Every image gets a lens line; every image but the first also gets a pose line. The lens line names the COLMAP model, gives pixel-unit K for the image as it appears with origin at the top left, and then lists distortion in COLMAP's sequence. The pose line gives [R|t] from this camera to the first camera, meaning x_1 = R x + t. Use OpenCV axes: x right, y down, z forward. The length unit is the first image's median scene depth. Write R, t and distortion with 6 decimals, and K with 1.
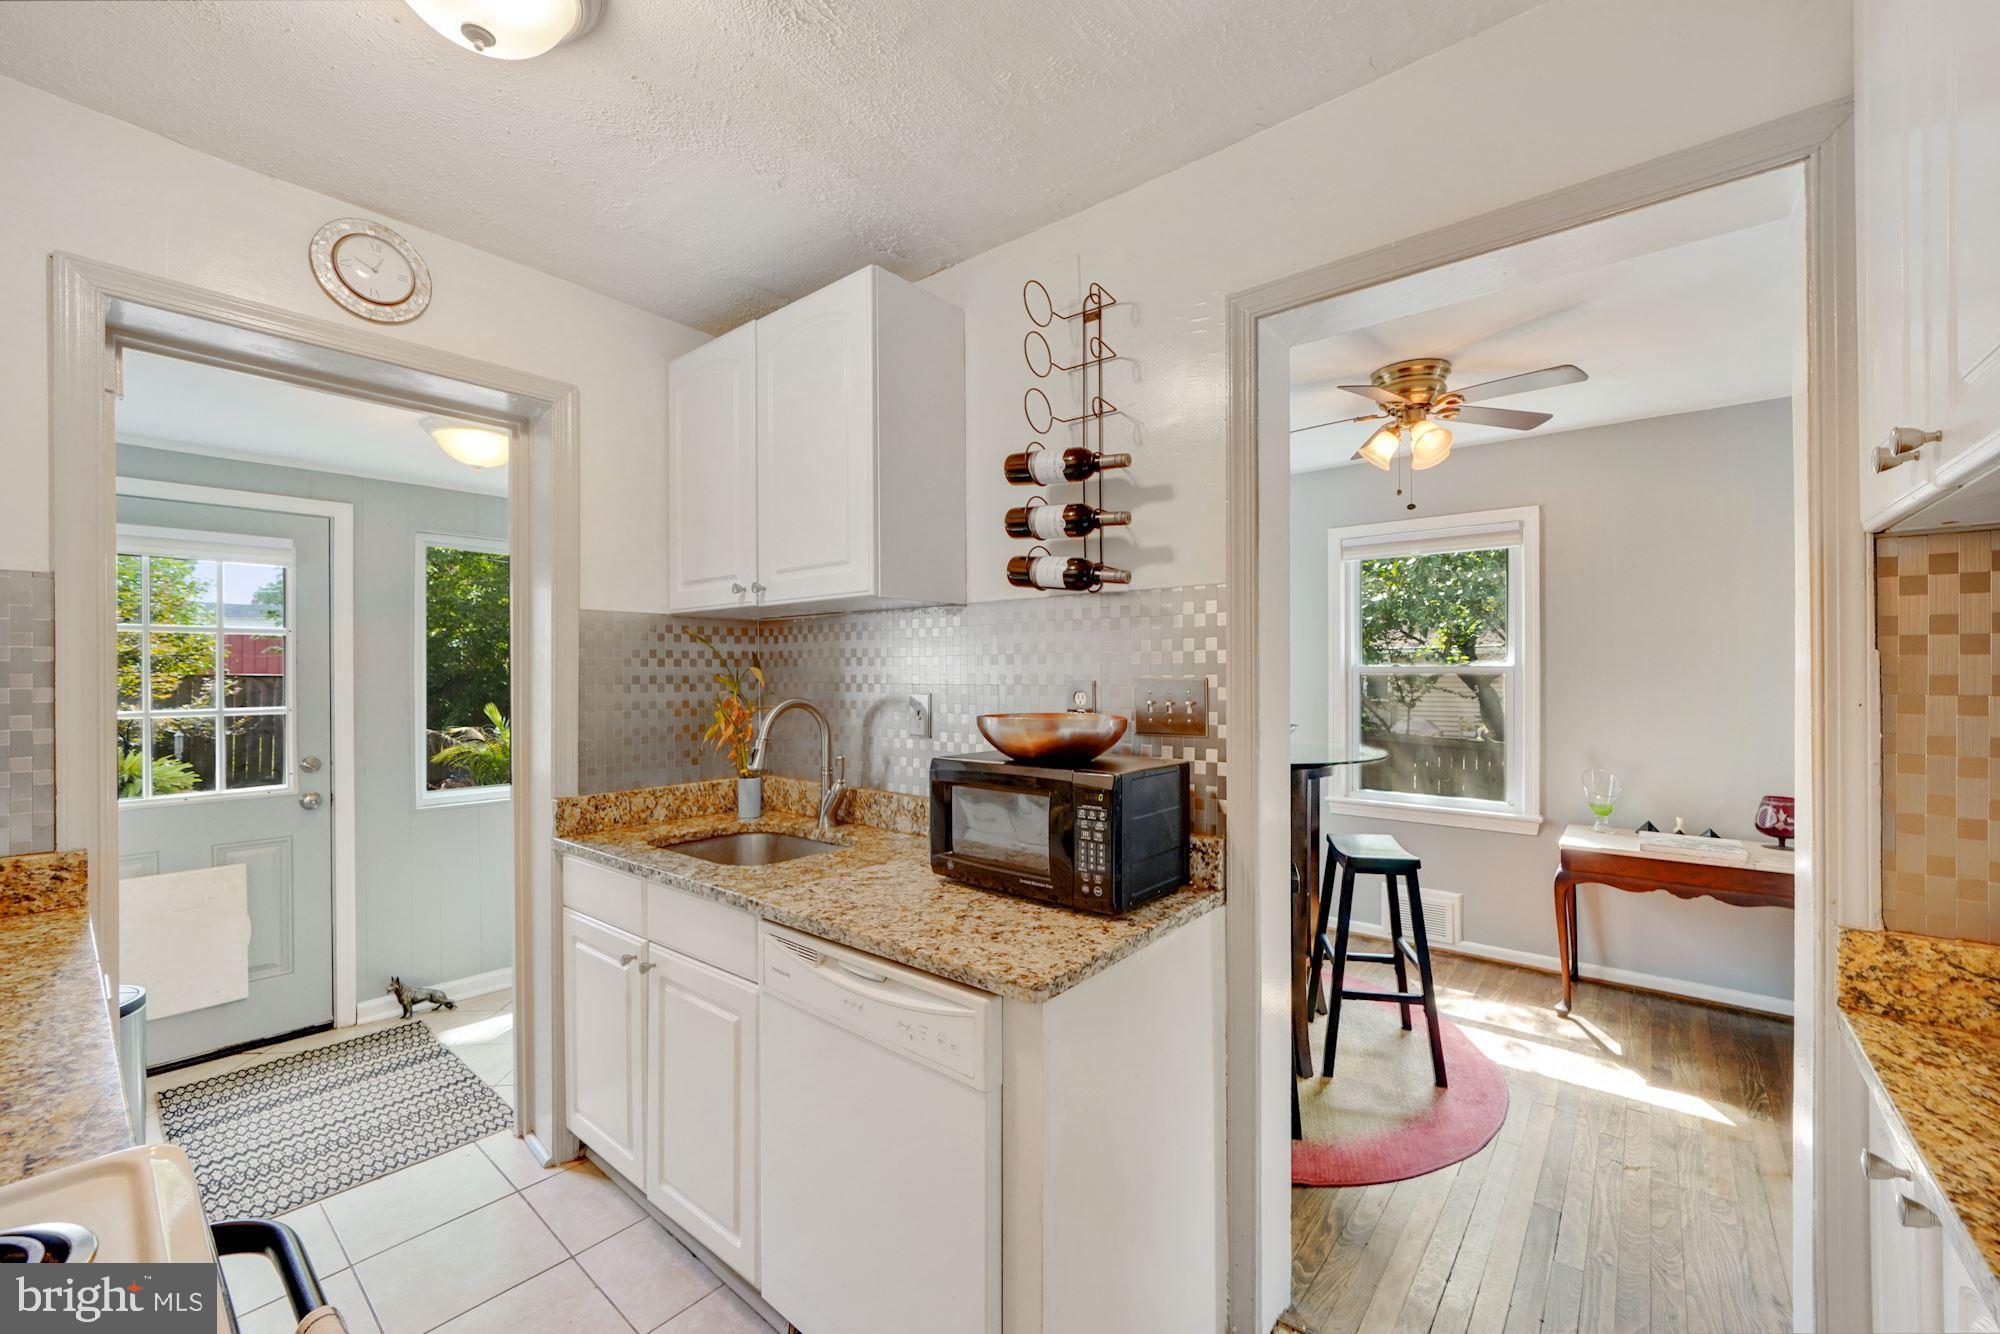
lens RADIAL K [[792.0, 0, 1000.0], [0, 792.0, 667.0], [0, 0, 1]] dist [-0.000771, 0.000060]
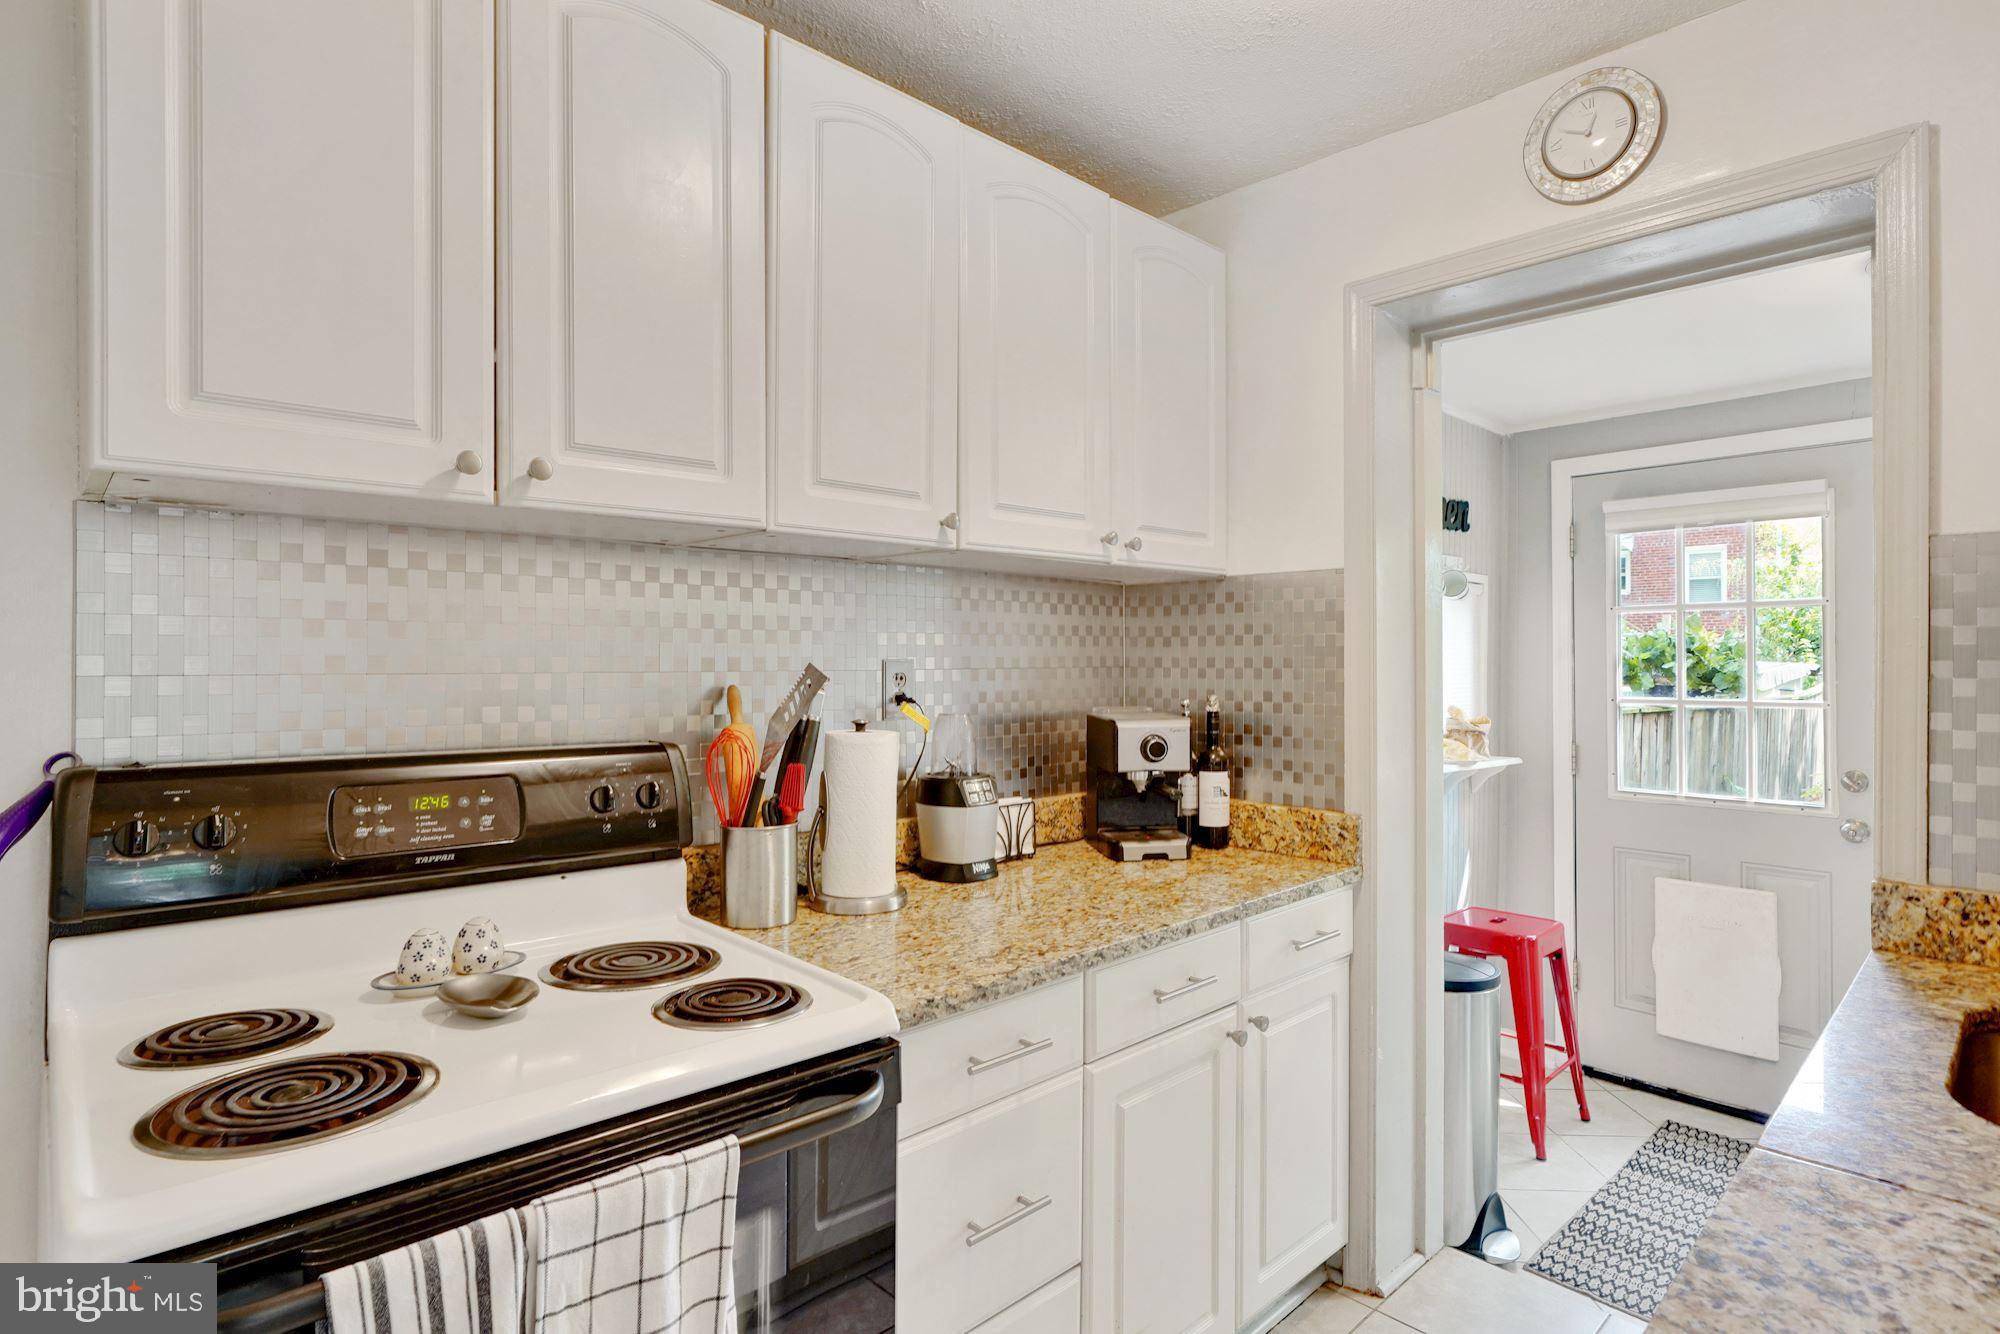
lens RADIAL K [[1025.4, 0, 1007.4], [0, 1025.4, 652.3], [0, 0, 1]] dist [-0.001631, 0.000253]
pose [[-0.105757, -0.005158, -0.994379, 0.196917], [0.008314, 0.999947, -0.006071, 0.004351], [0.994357, -0.008909, -0.105709, 0.404765]]
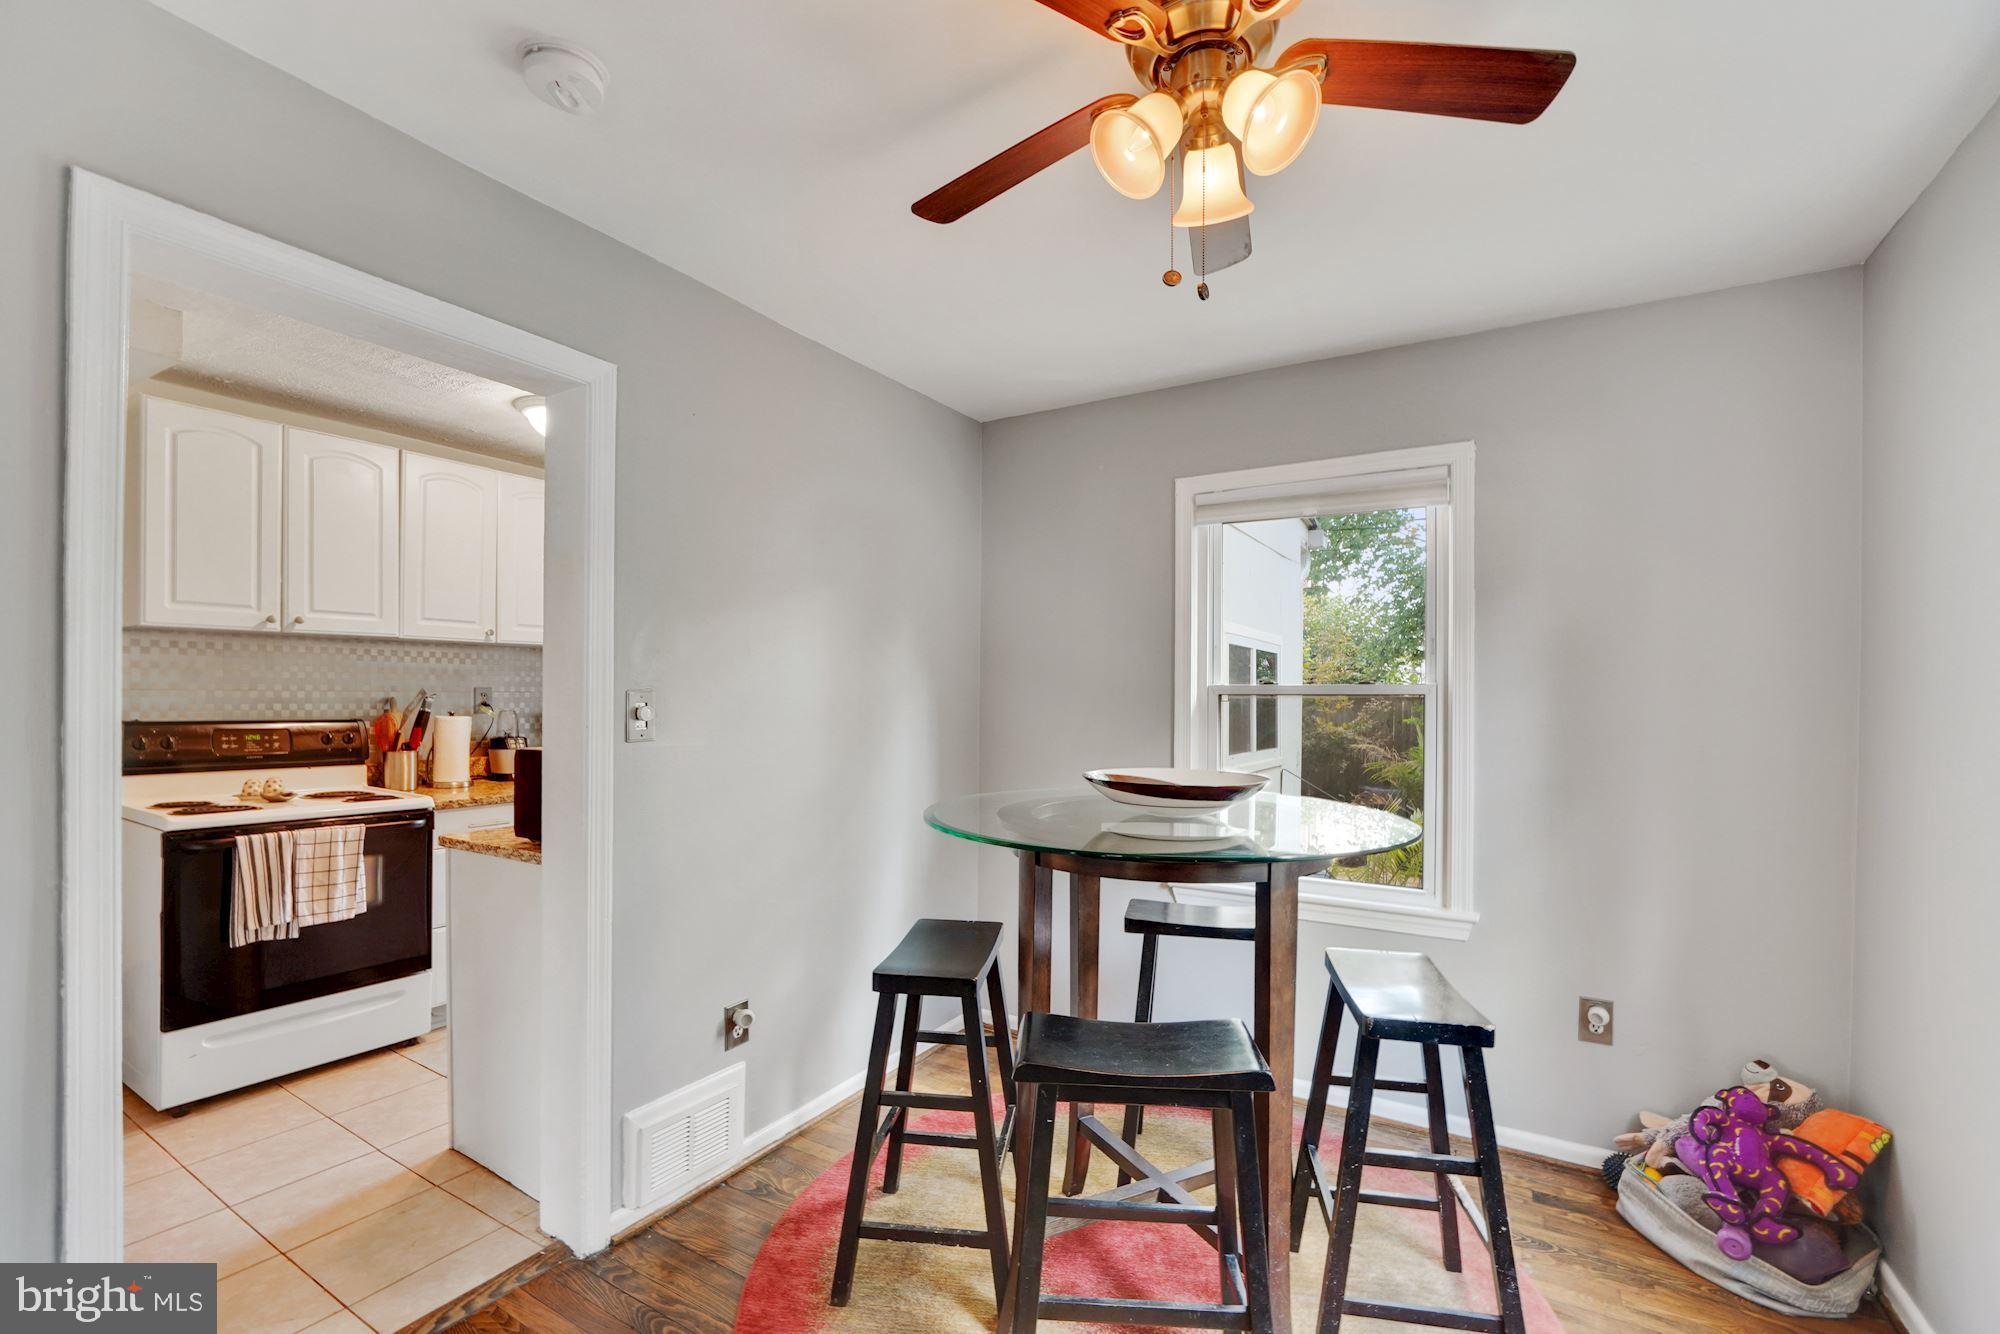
lens RADIAL K [[855.8, 0, 1003.6], [0, 855.8, 696.0], [0, 0, 1]] dist [-0.011836, 0.000365]
pose [[0.151846, 0.005096, -0.988391, 1.114785], [-0.000695, 0.999987, 0.005050, 0.012140], [0.988404, -0.000080, 0.151848, 0.959584]]
